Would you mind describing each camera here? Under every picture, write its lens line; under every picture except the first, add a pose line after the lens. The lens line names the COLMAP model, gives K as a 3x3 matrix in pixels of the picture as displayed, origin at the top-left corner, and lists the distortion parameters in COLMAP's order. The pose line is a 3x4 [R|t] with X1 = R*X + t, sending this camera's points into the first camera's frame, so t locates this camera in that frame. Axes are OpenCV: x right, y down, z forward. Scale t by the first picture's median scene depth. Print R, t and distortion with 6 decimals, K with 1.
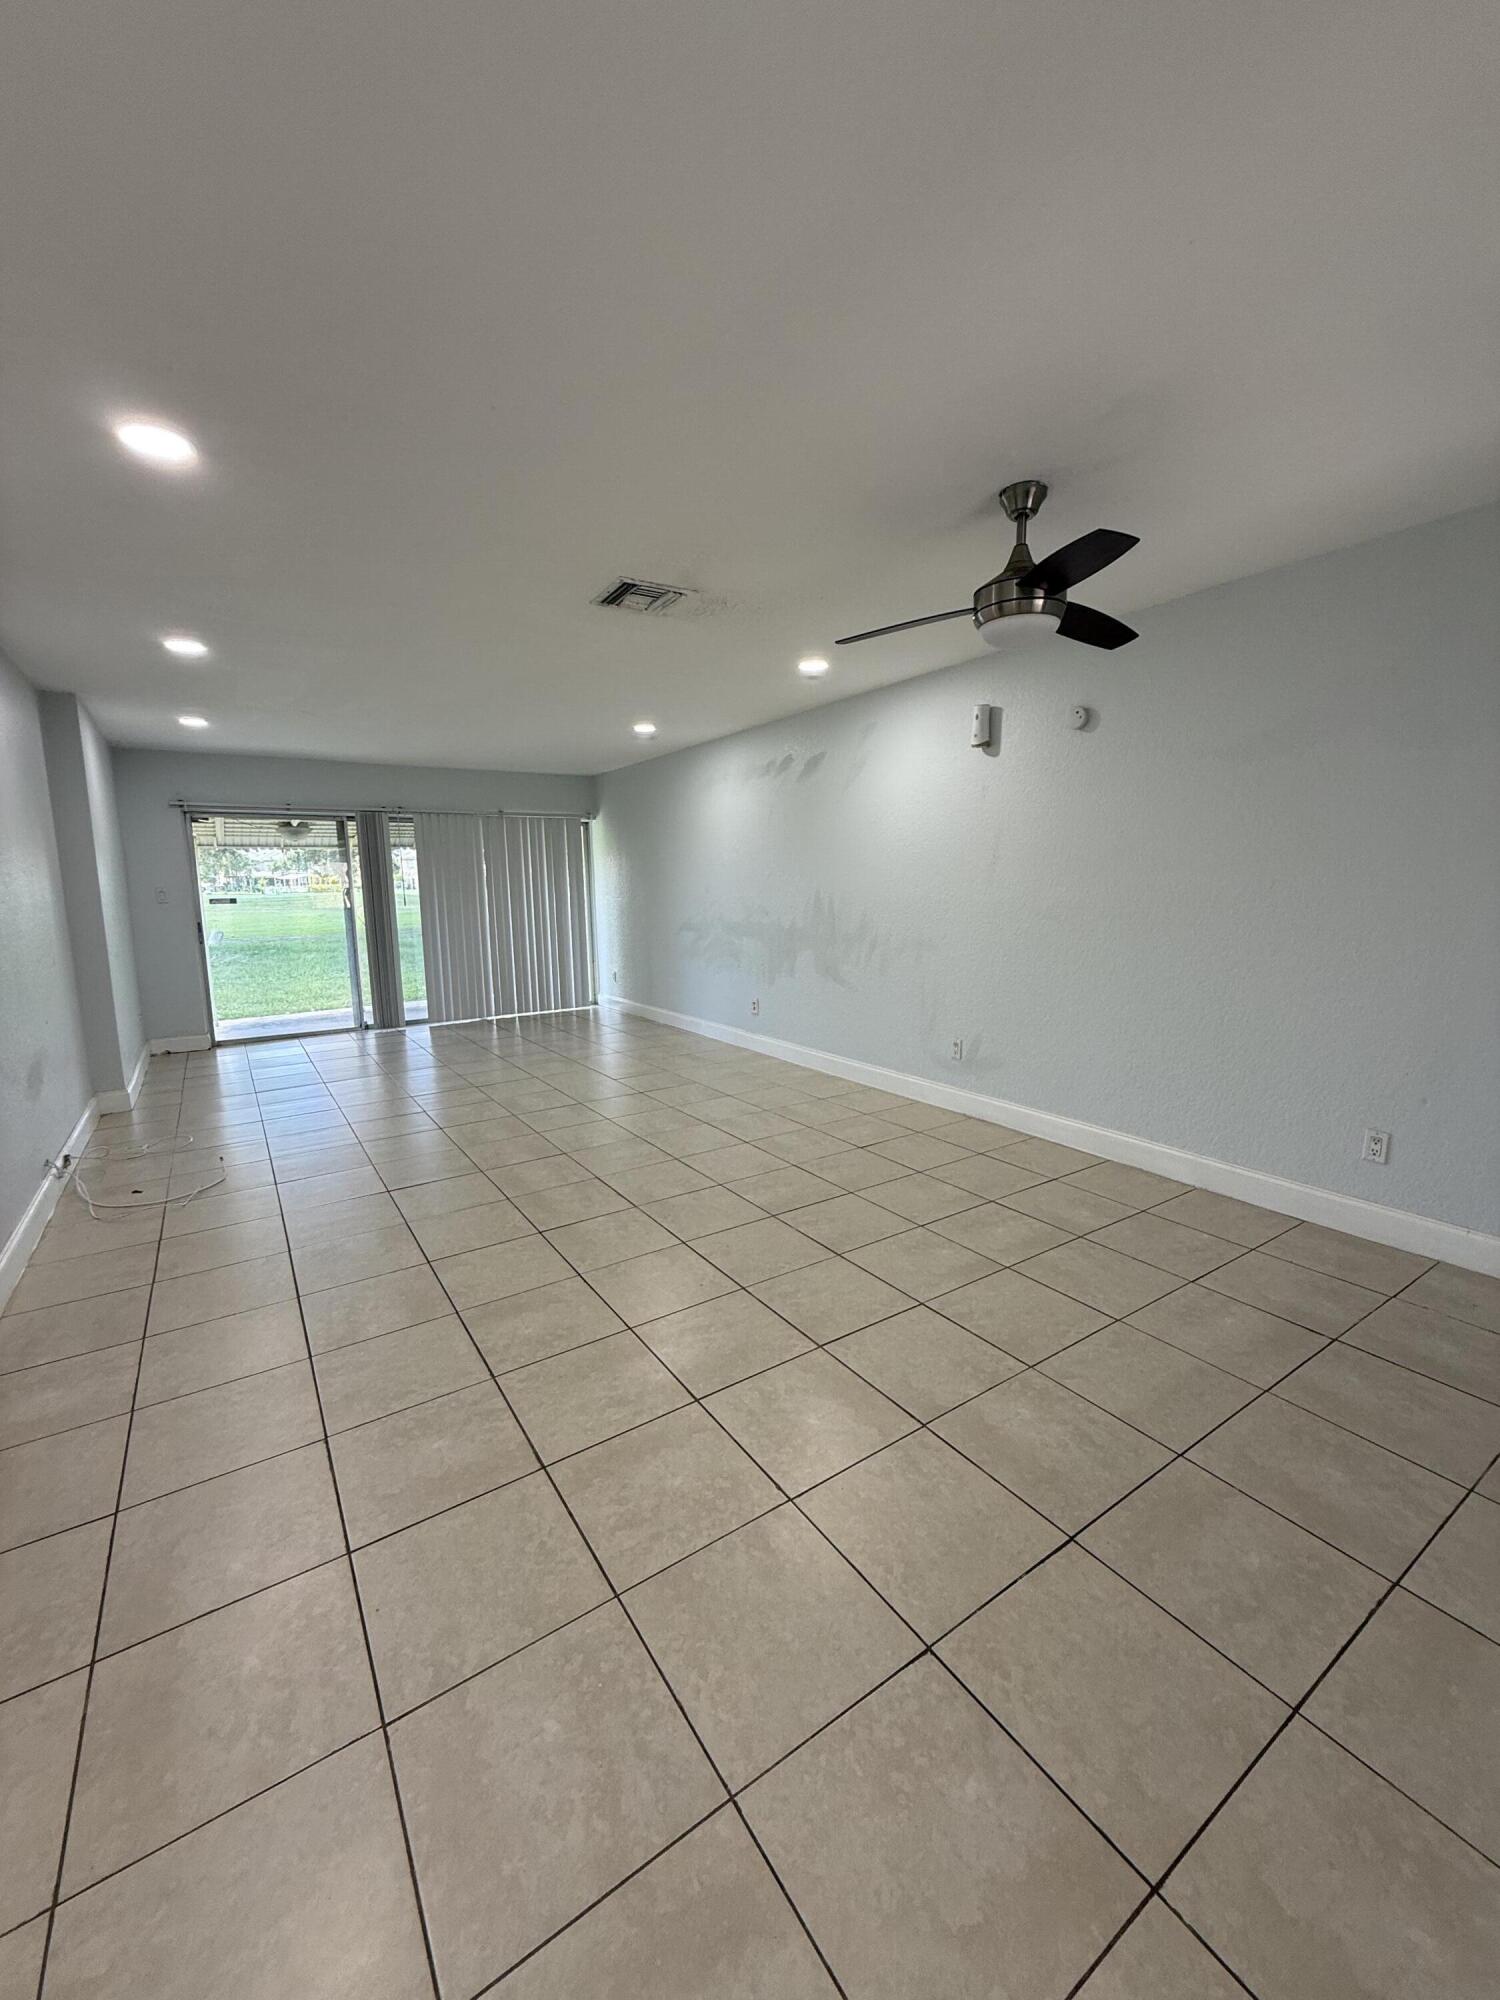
lens RADIAL K [[799.9, 0, 752.8], [0, 799.9, 995.1], [0, 0, 1]] dist [-0.001672, 0.000578]
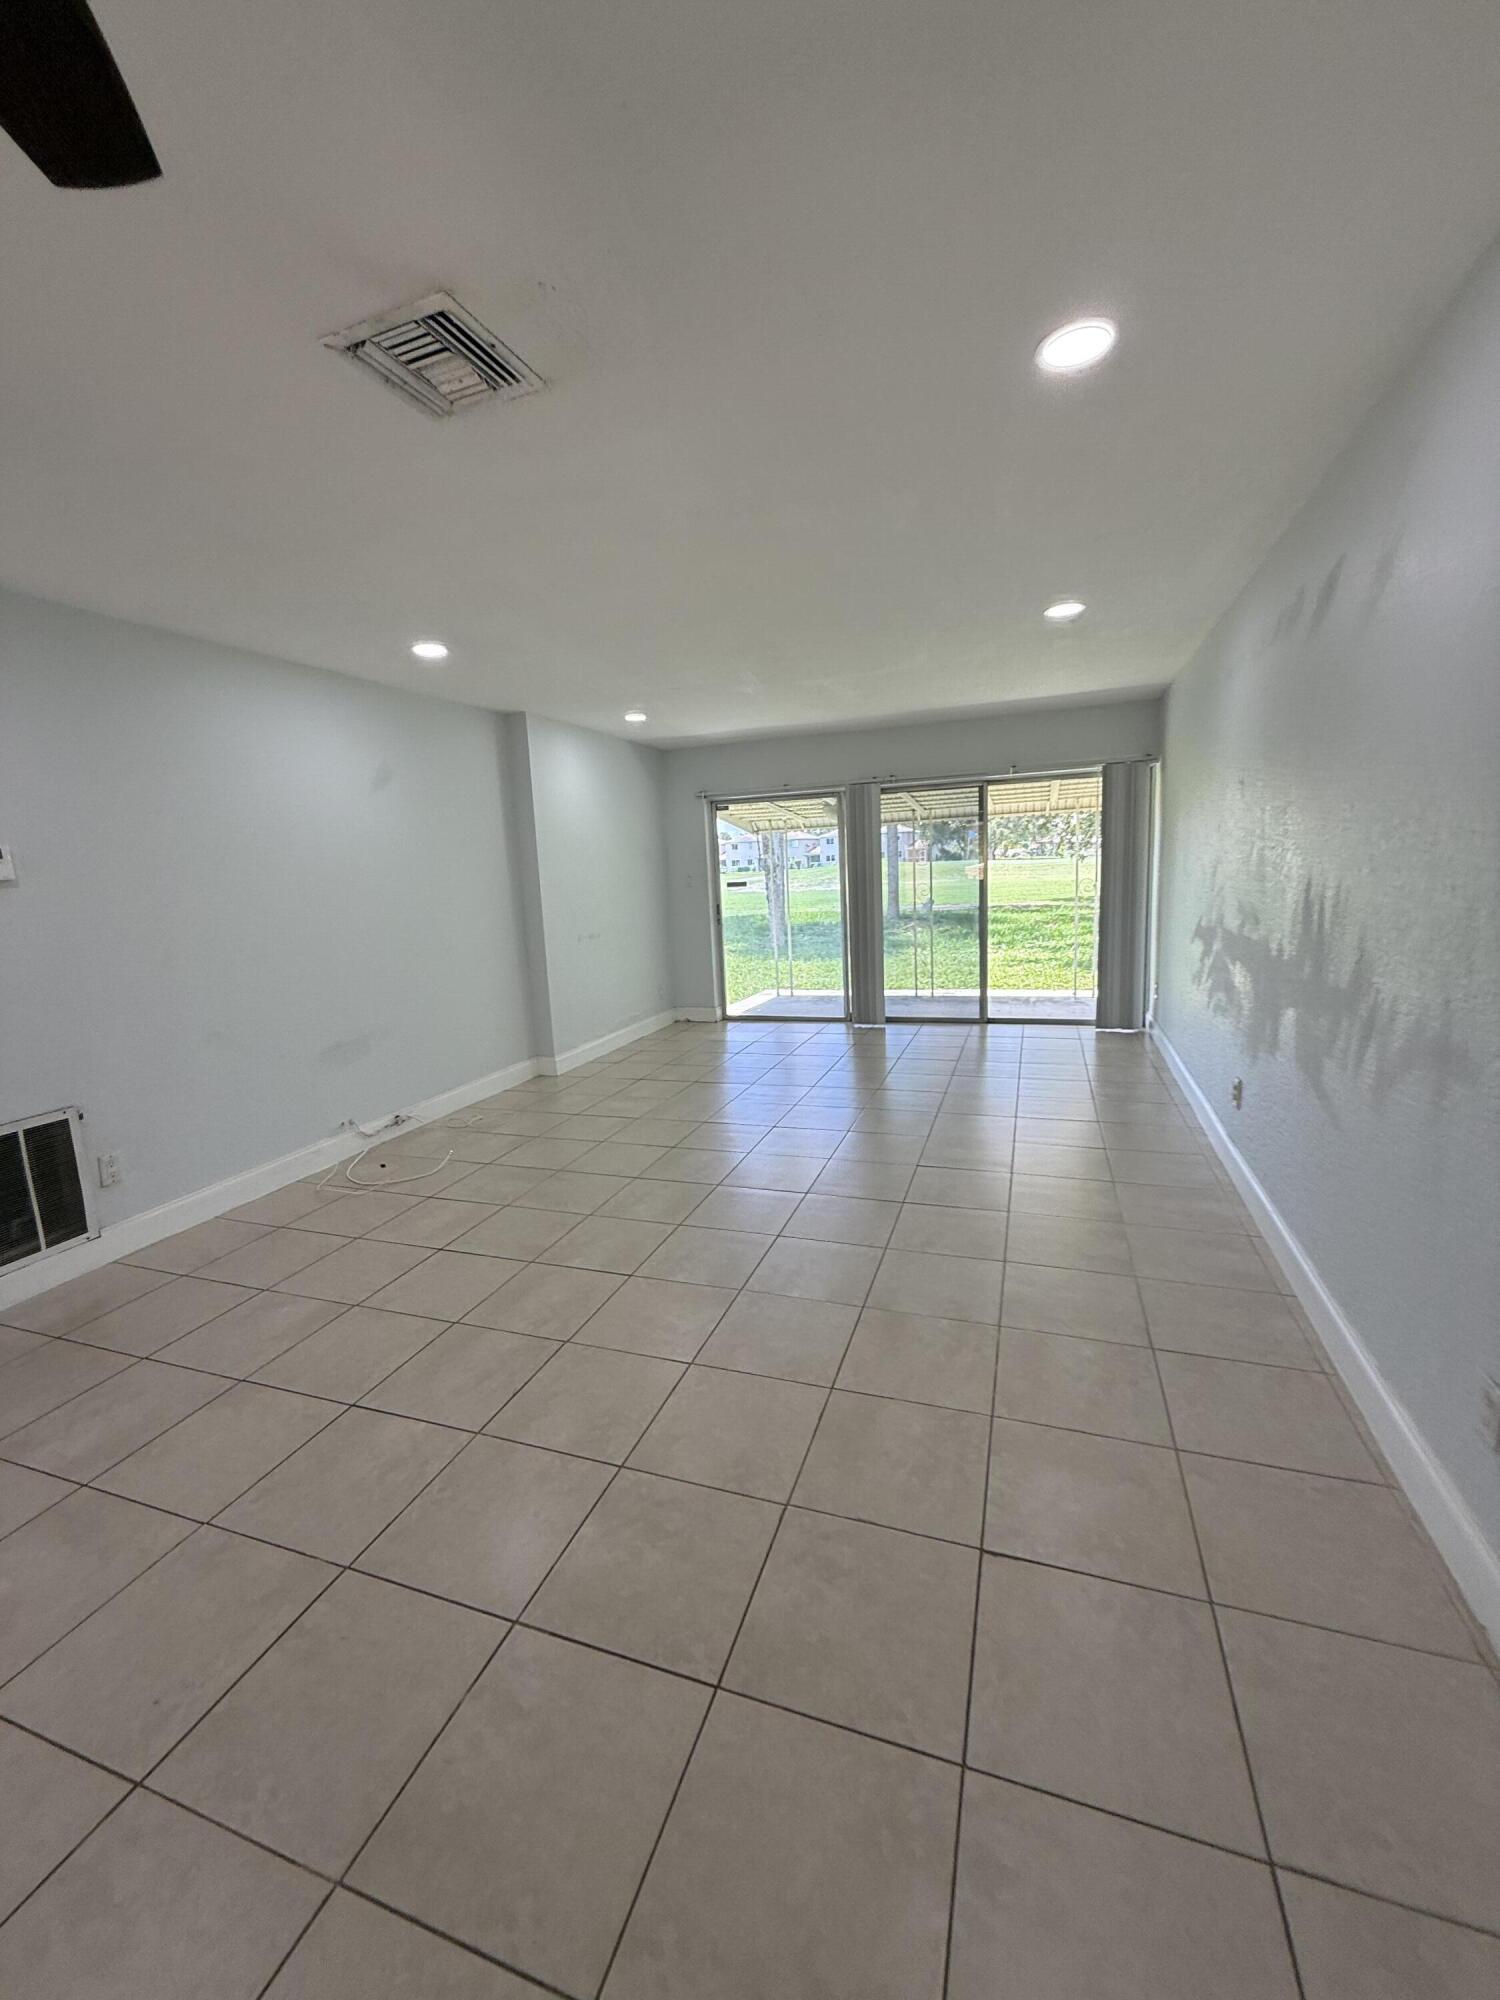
lens RADIAL K [[799.9, 0, 747.7], [0, 799.9, 996.3], [0, 0, 1]] dist [-0.001672, 0.000578]
pose [[0.600732, 0.116239, -0.790955, 0.490313], [-0.077478, 0.993181, 0.087114, -0.158210], [0.795688, 0.008949, 0.605641, 0.923872]]
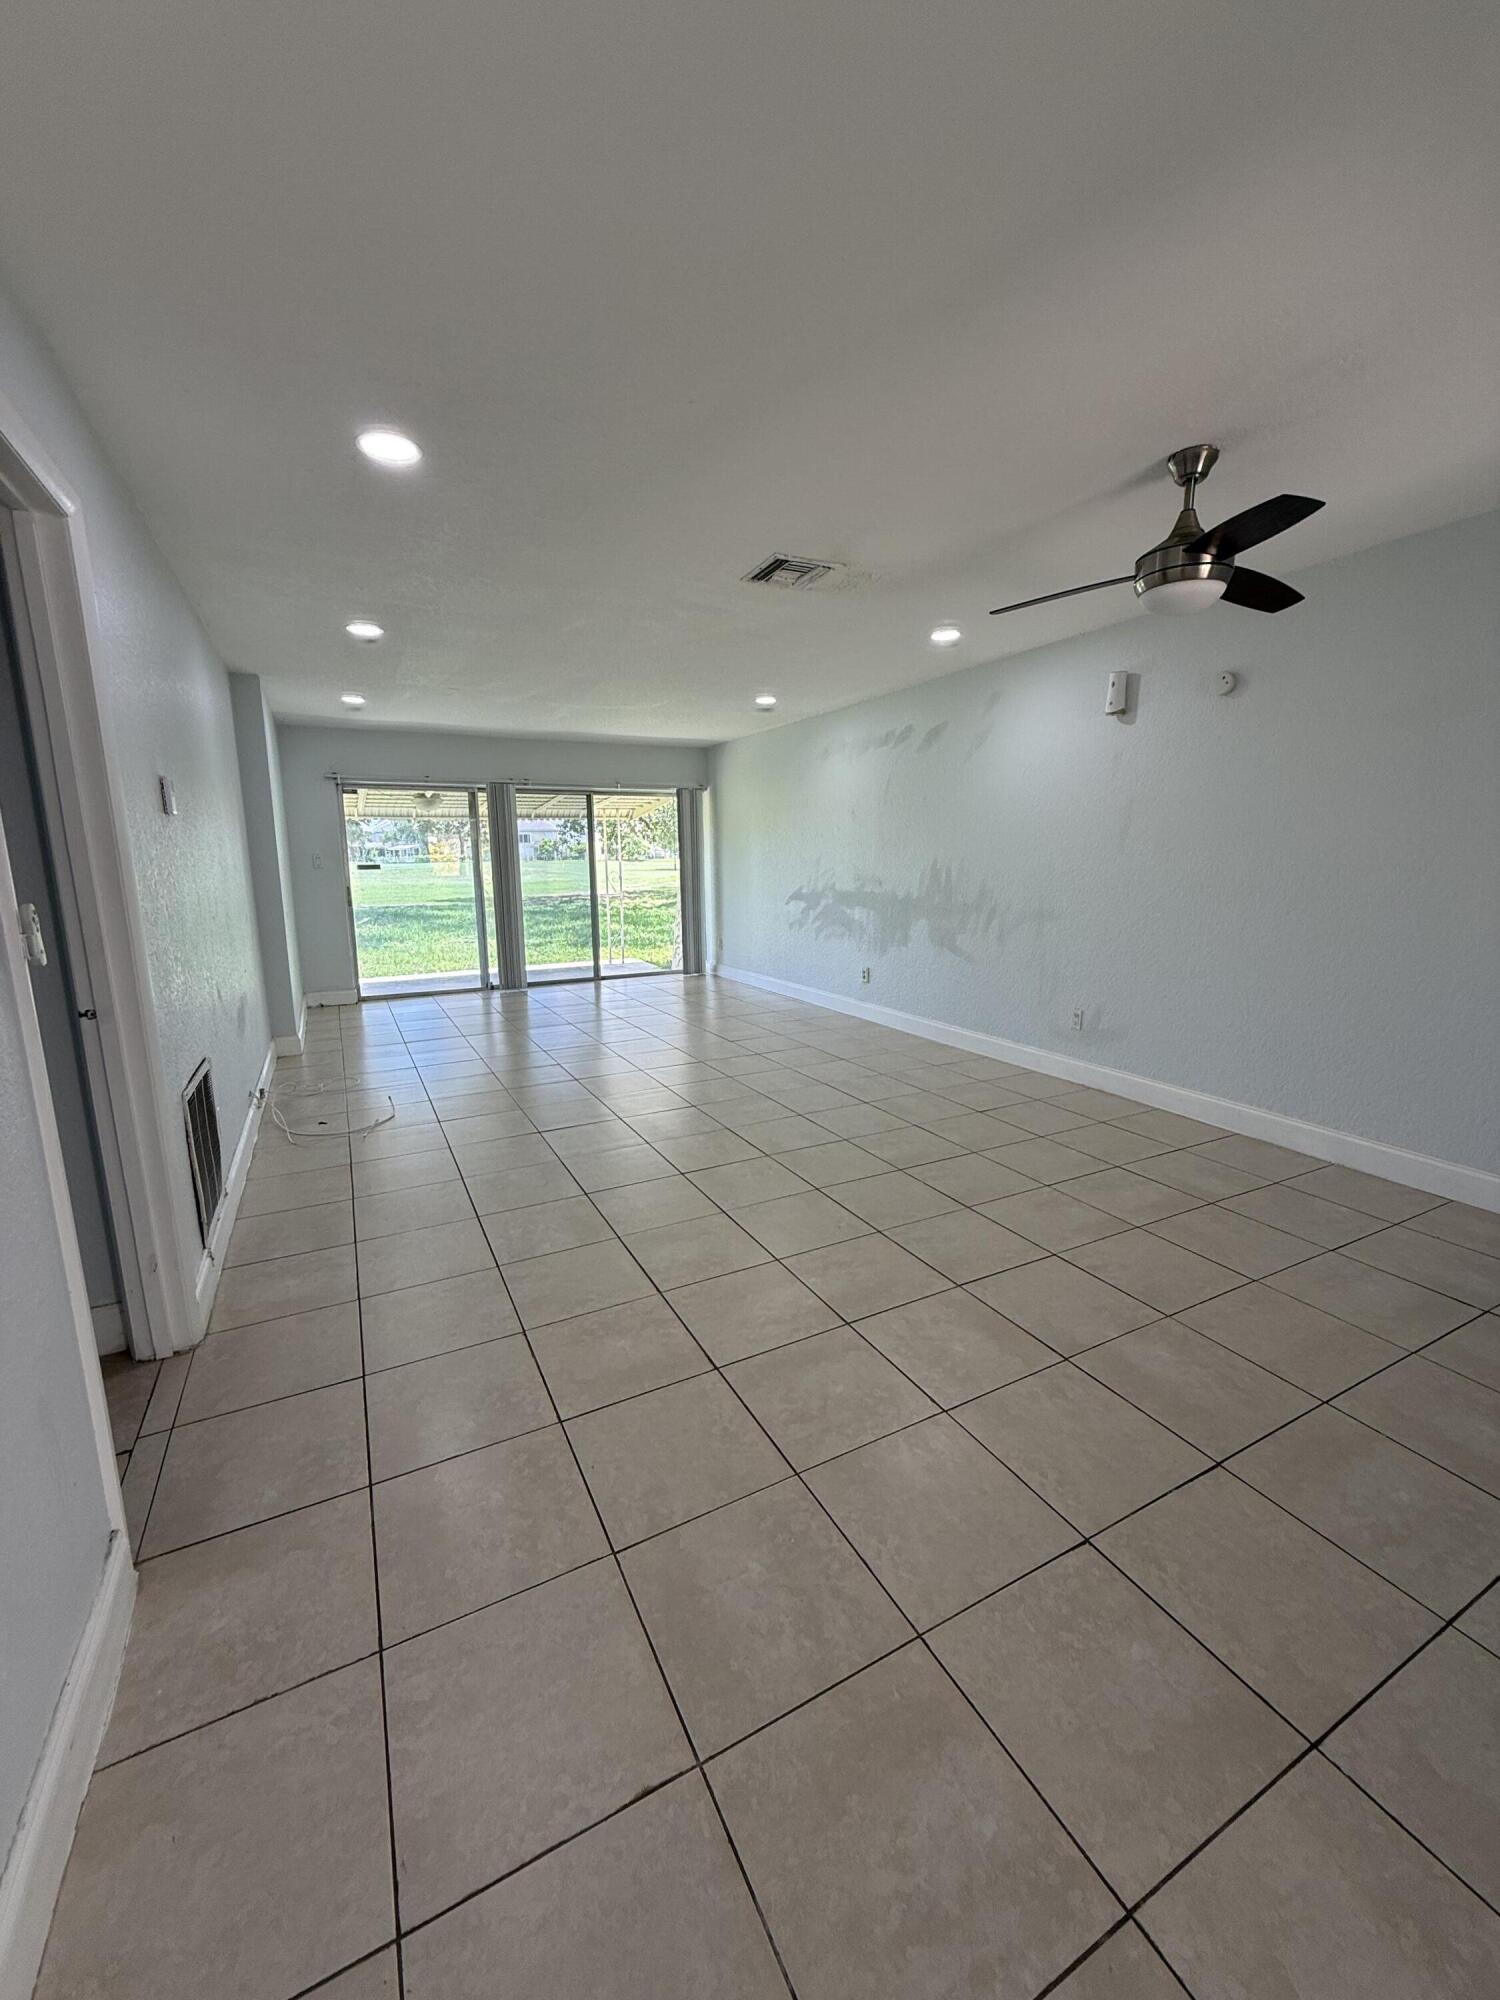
lens RADIAL K [[799.9, 0, 753.6], [0, 799.9, 995.1], [0, 0, 1]] dist [-0.001672, 0.000578]
pose [[0.994135, 0.025706, -0.105047, -0.068772], [-0.022308, 0.999193, 0.033391, 0.019192], [0.105820, -0.030852, 0.993907, -0.059437]]
